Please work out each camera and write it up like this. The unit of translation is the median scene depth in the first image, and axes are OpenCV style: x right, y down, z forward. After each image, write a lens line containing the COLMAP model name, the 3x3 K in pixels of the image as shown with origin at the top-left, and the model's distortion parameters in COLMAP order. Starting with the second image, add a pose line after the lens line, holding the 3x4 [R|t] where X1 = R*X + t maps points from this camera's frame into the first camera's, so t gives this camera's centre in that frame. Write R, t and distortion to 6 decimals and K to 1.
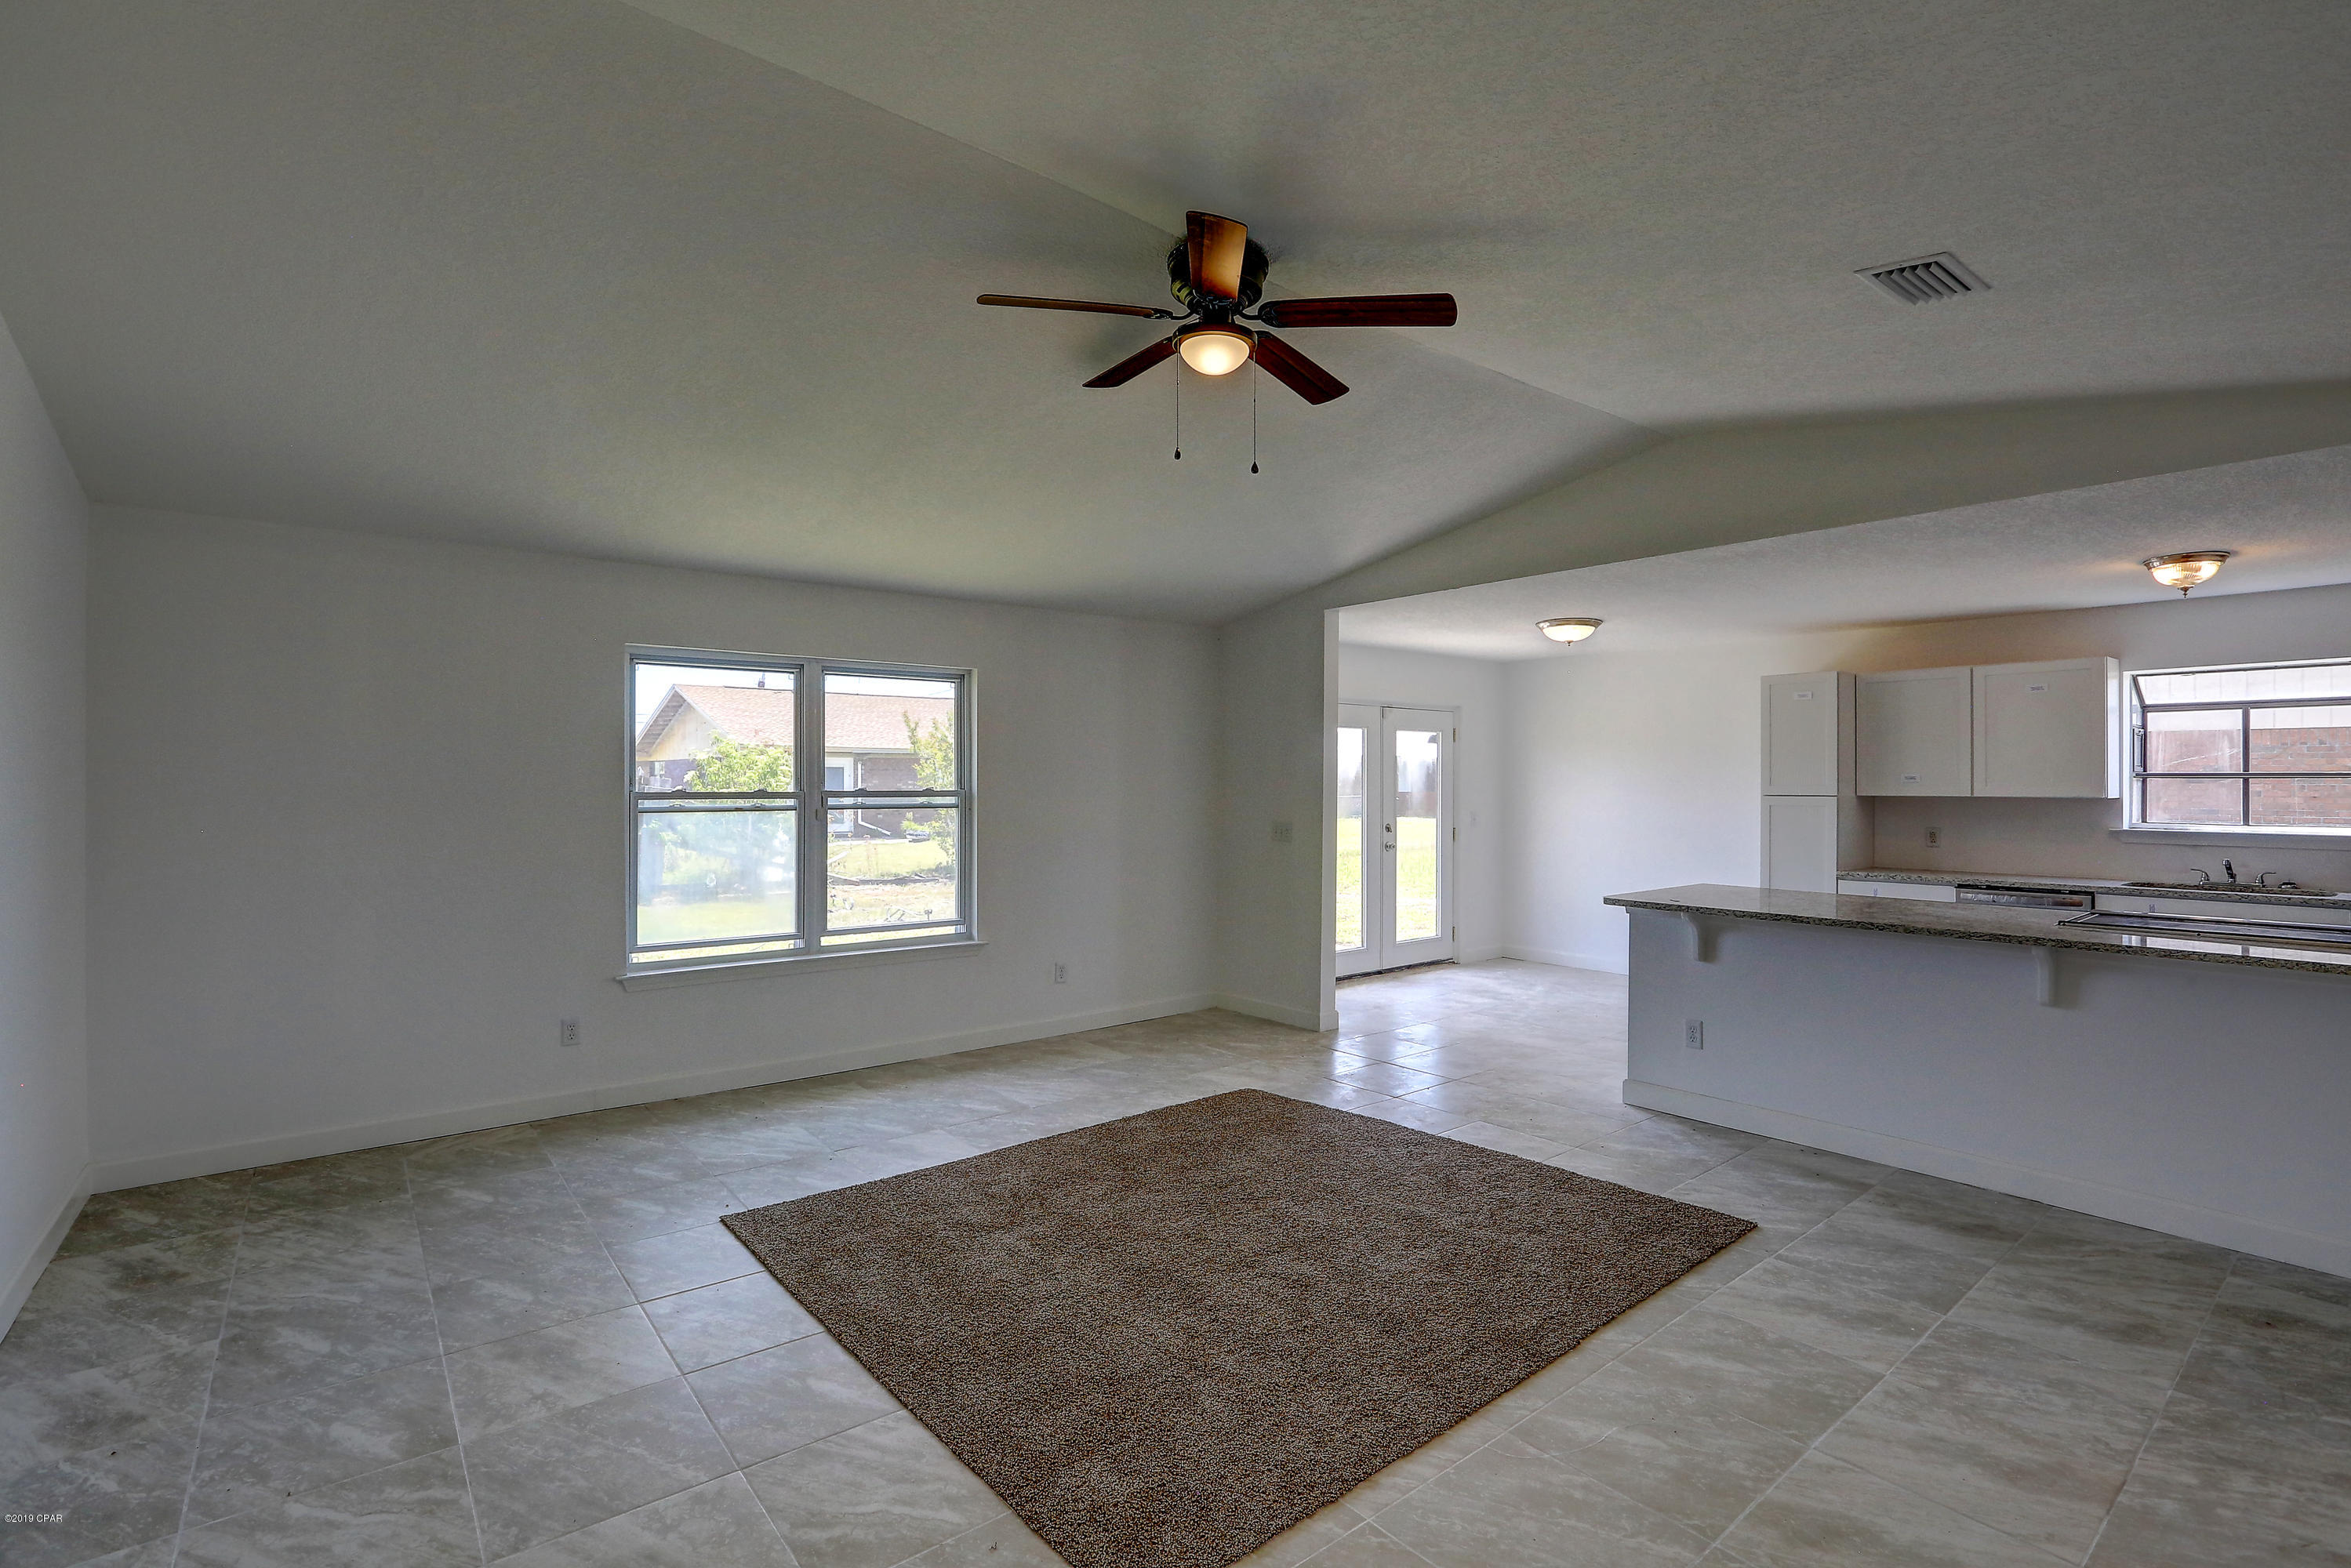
lens RADIAL K [[1071.9, 0, 1173.6], [0, 1071.9, 779.5], [0, 0, 1]] dist [-0.044179, 0.015110]
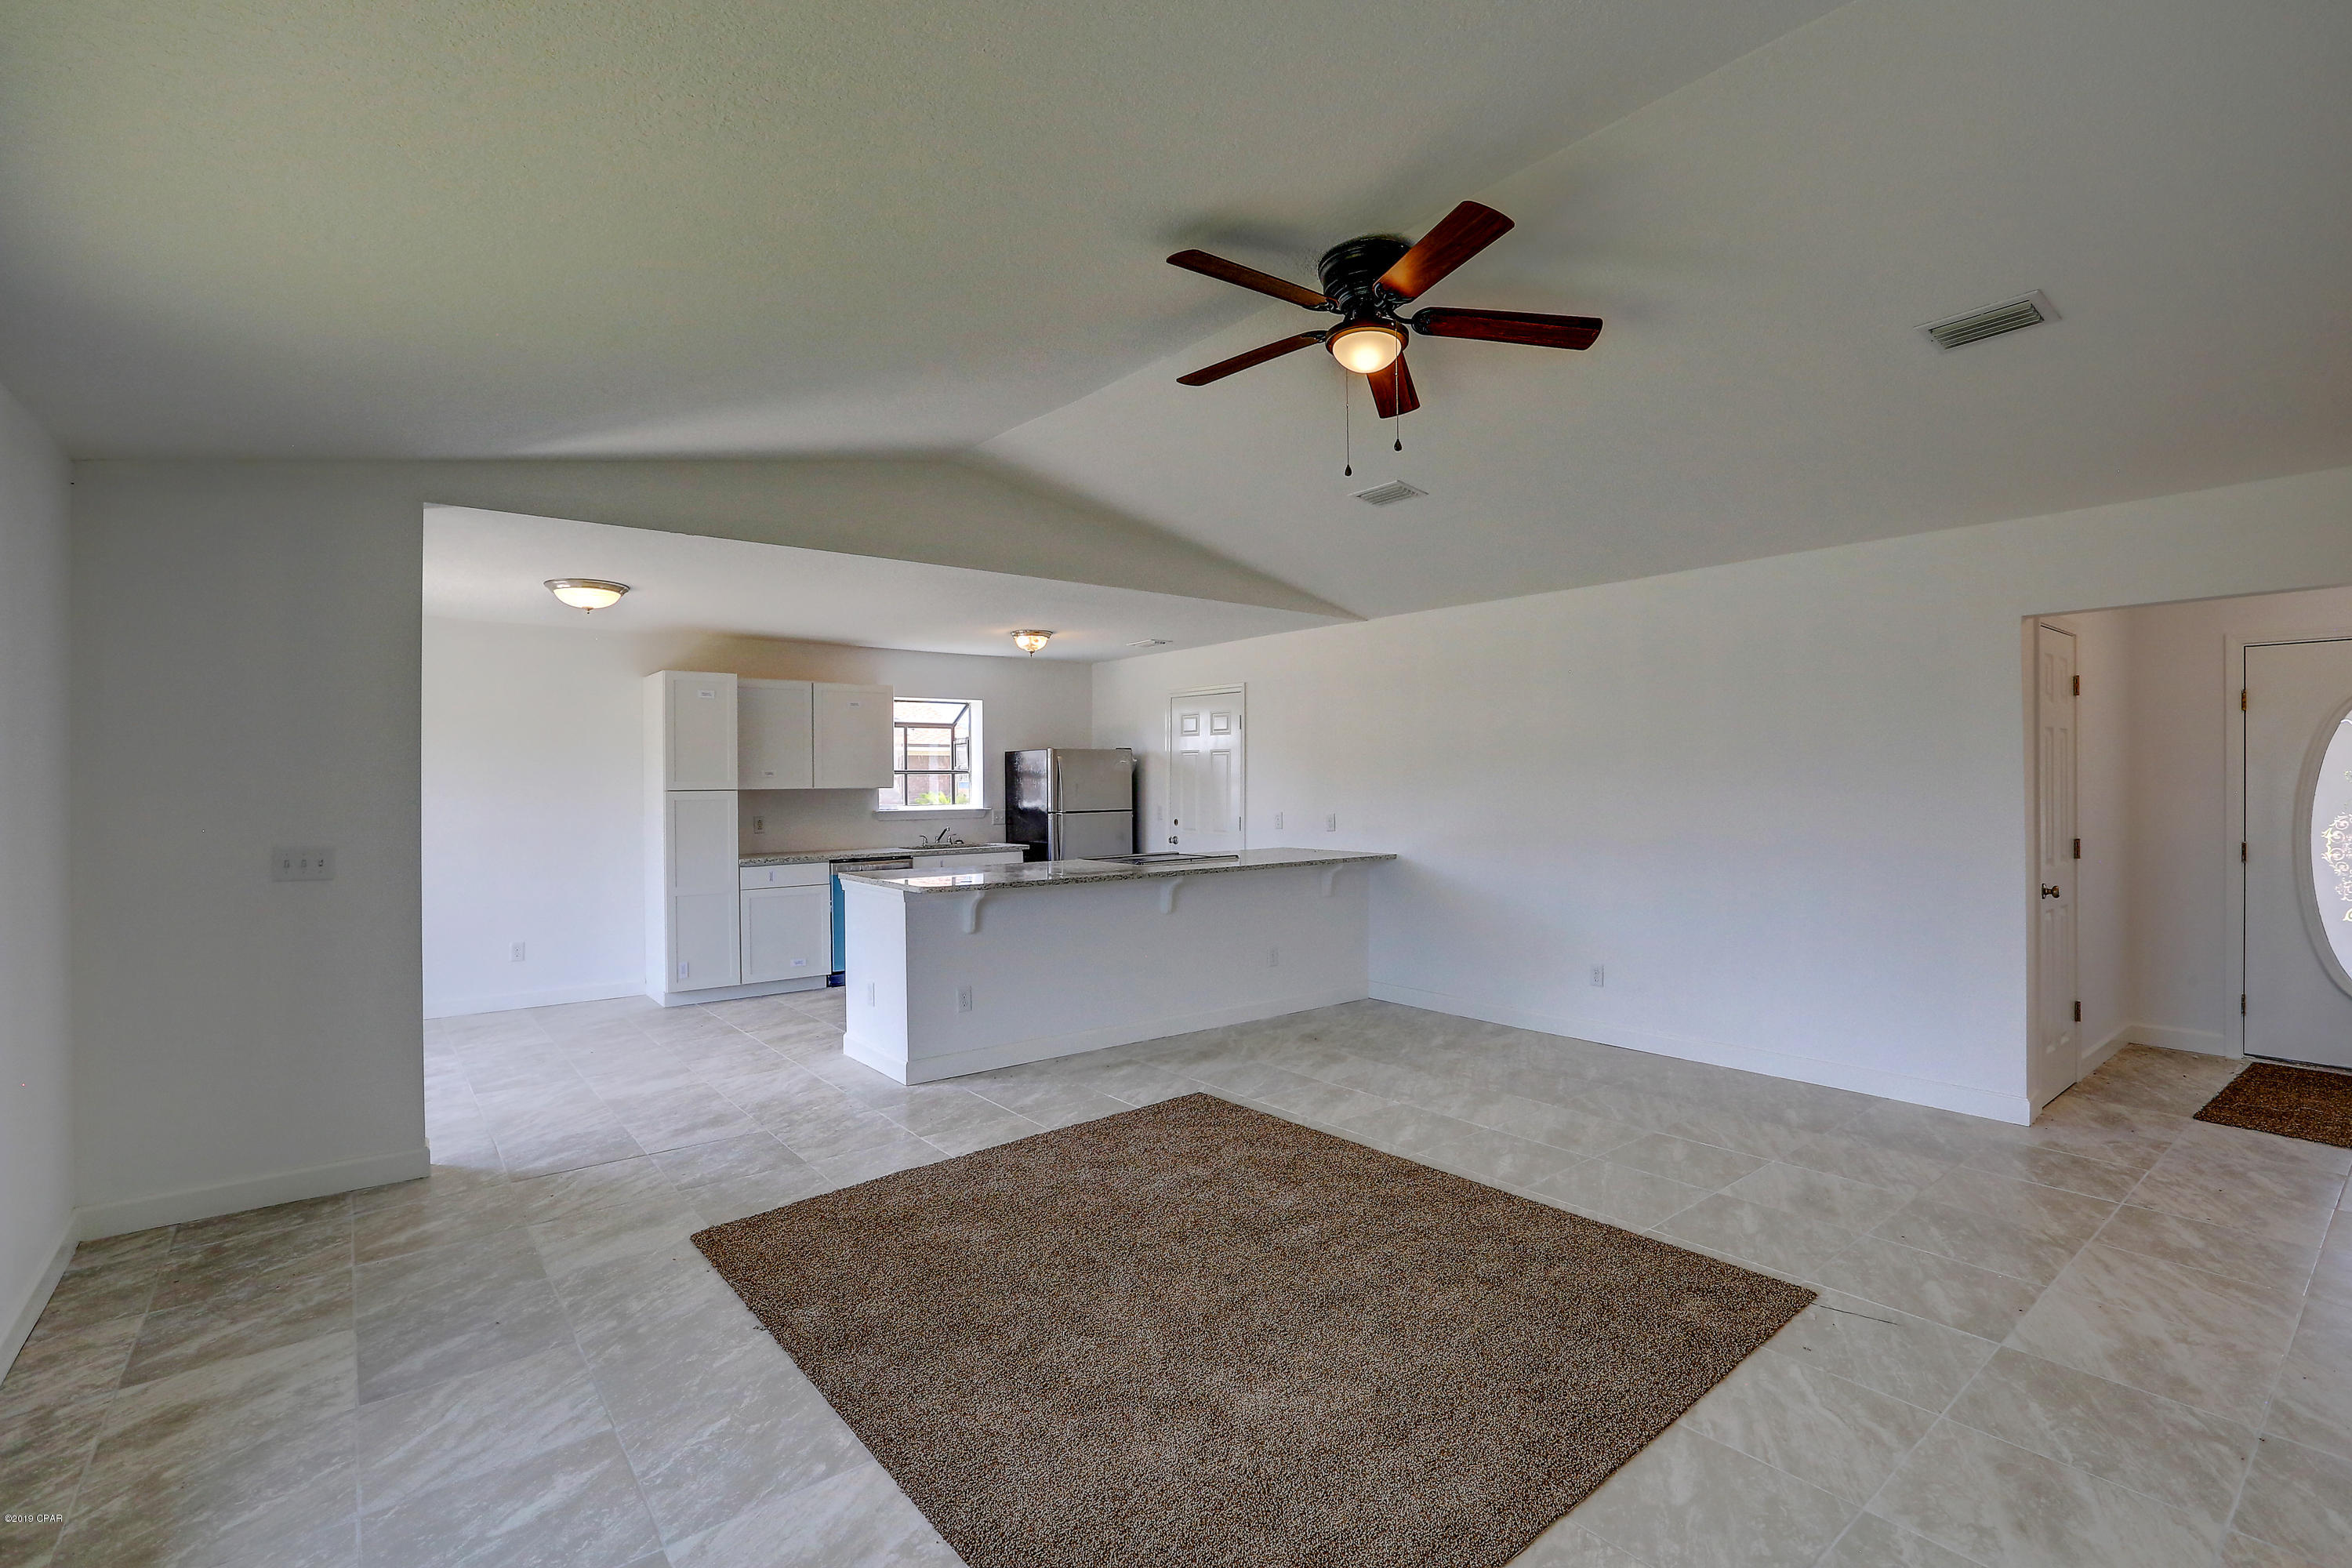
lens RADIAL K [[1072.5, 0, 1168.8], [0, 1072.5, 781.5], [0, 0, 1]] dist [-0.044179, 0.015110]
pose [[0.014237, -0.004352, 0.999889, -0.572730], [0.002679, 0.999987, 0.004315, 0.004652], [-0.999895, 0.002618, 0.014248, 0.683185]]
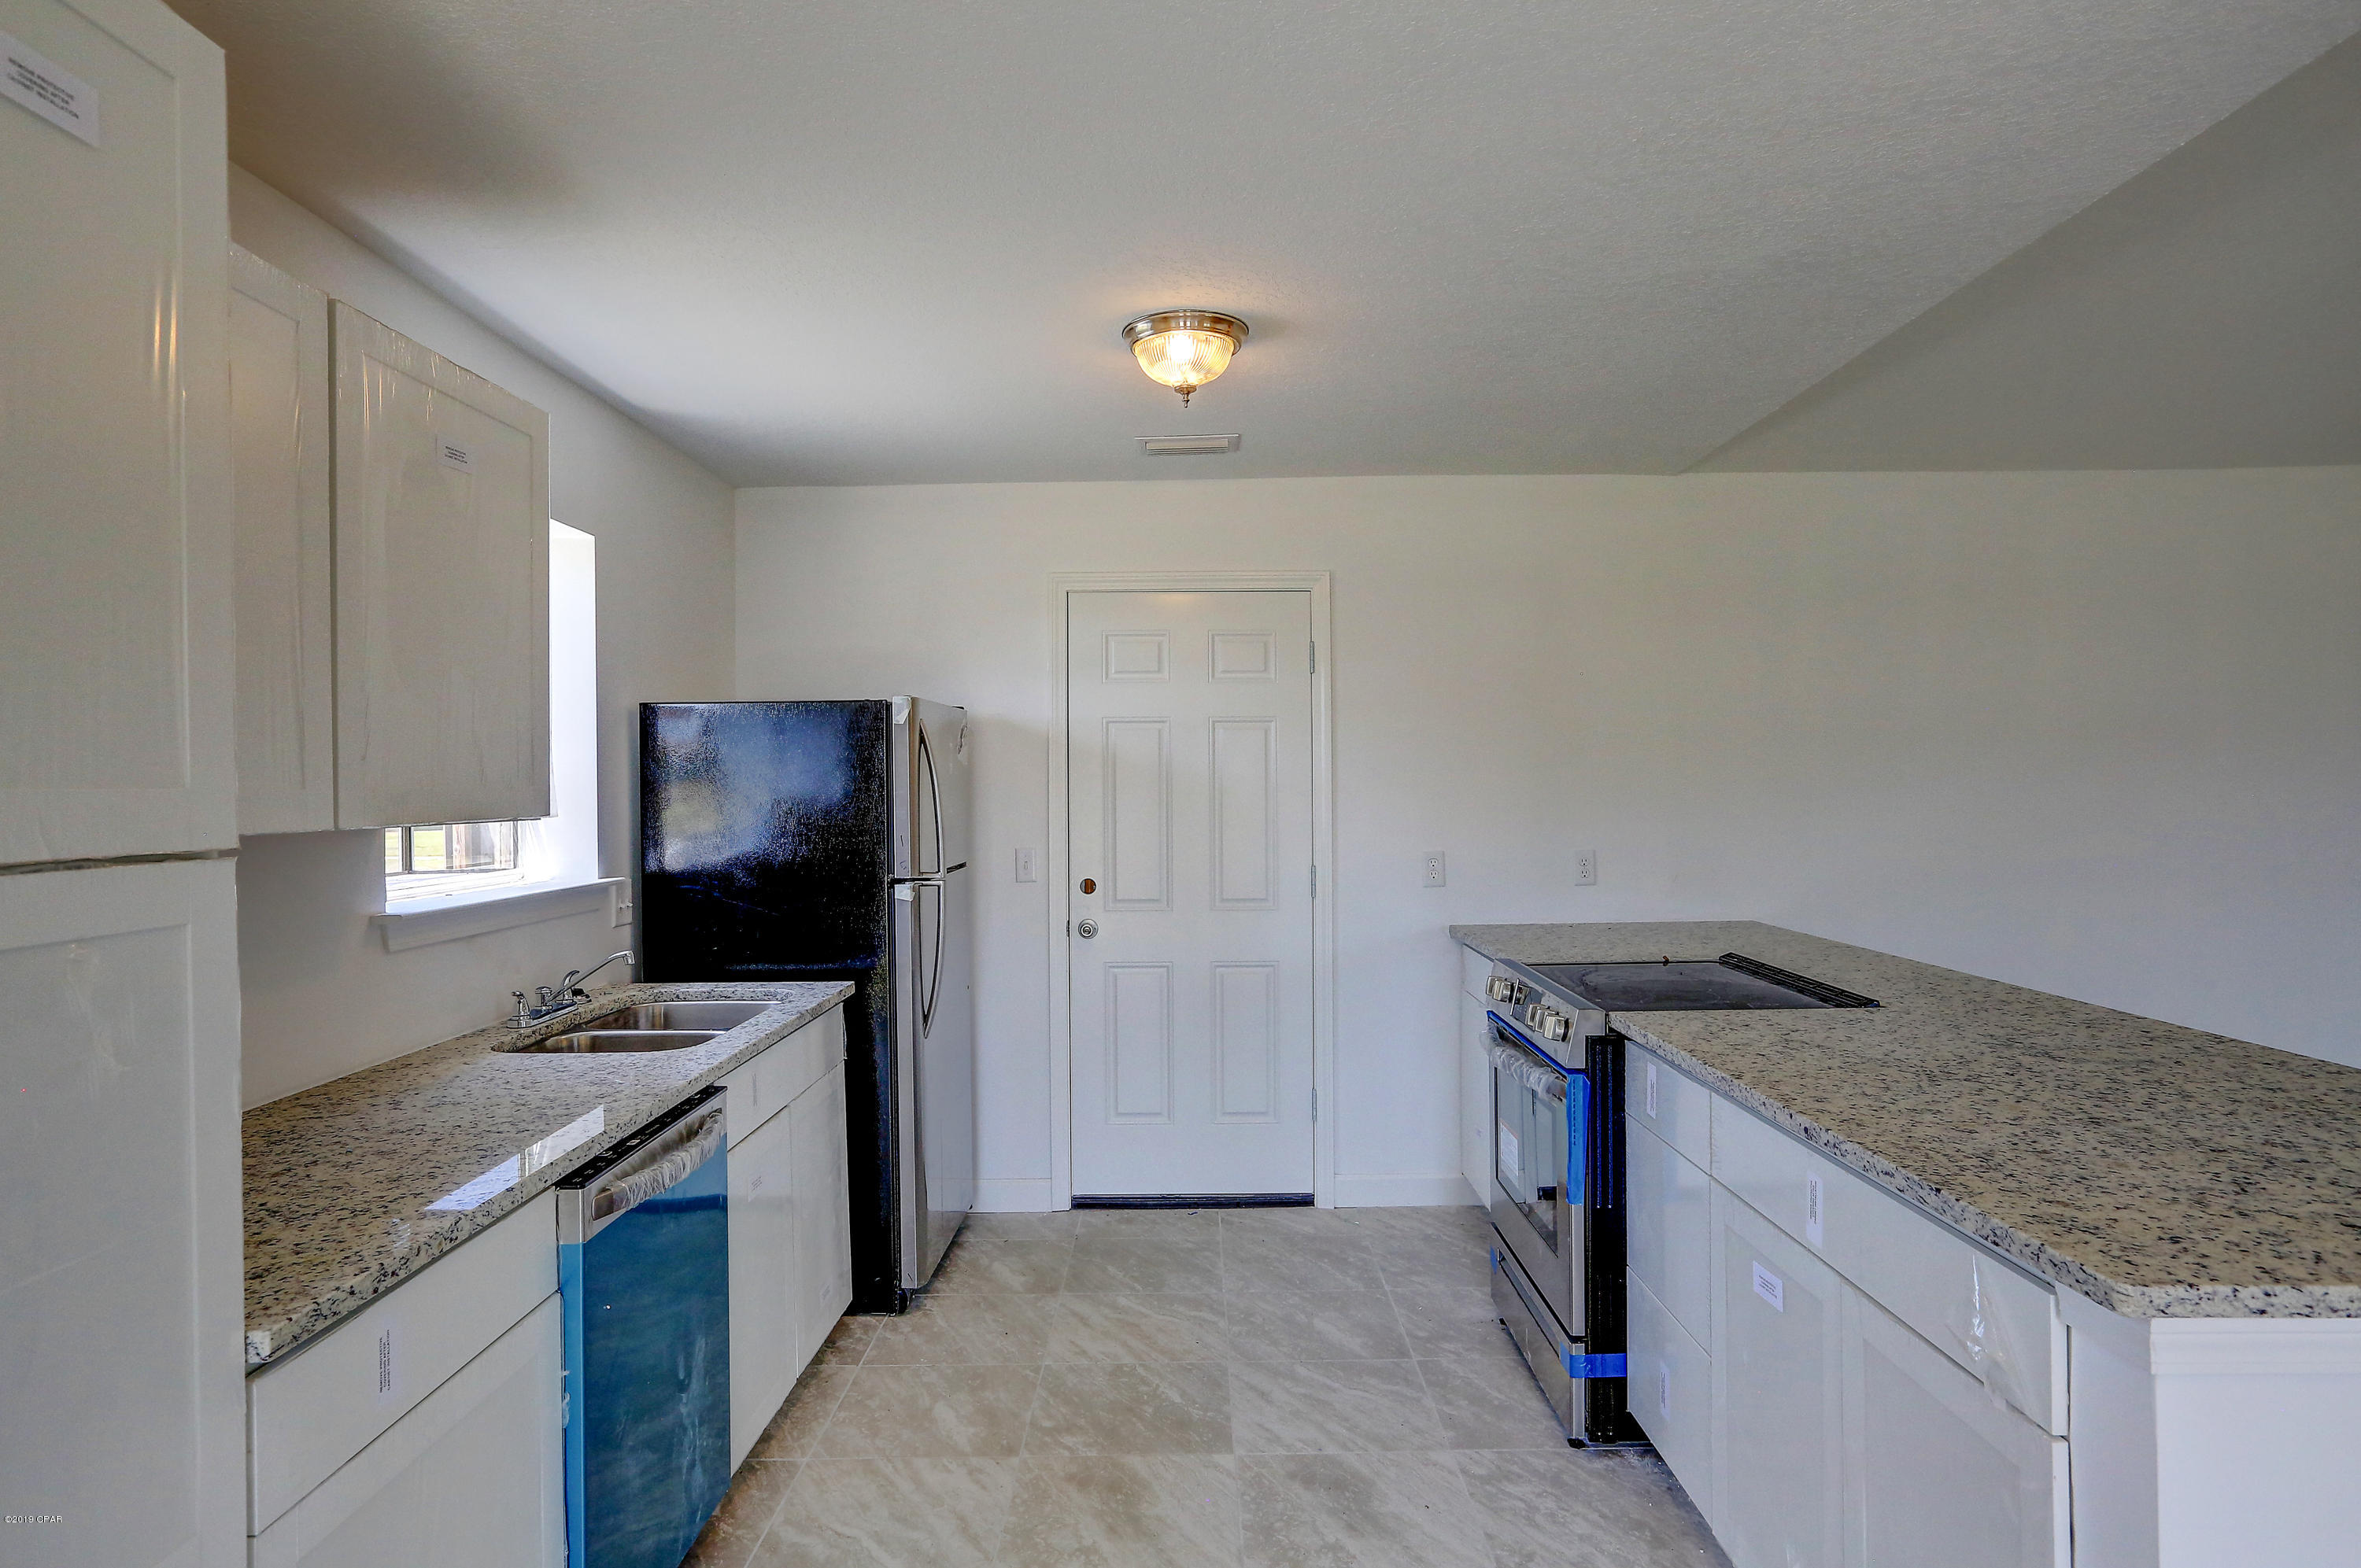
lens RADIAL K [[1304.9, 0, 1175.1], [0, 1304.9, 800.0], [0, 0, 1]] dist [-0.029183, 0.019274]
pose [[-0.757610, -0.009073, 0.652645, 0.501566], [0.002369, 0.999859, 0.016651, 0.005184], [-0.652703, 0.014161, -0.757481, 1.321421]]
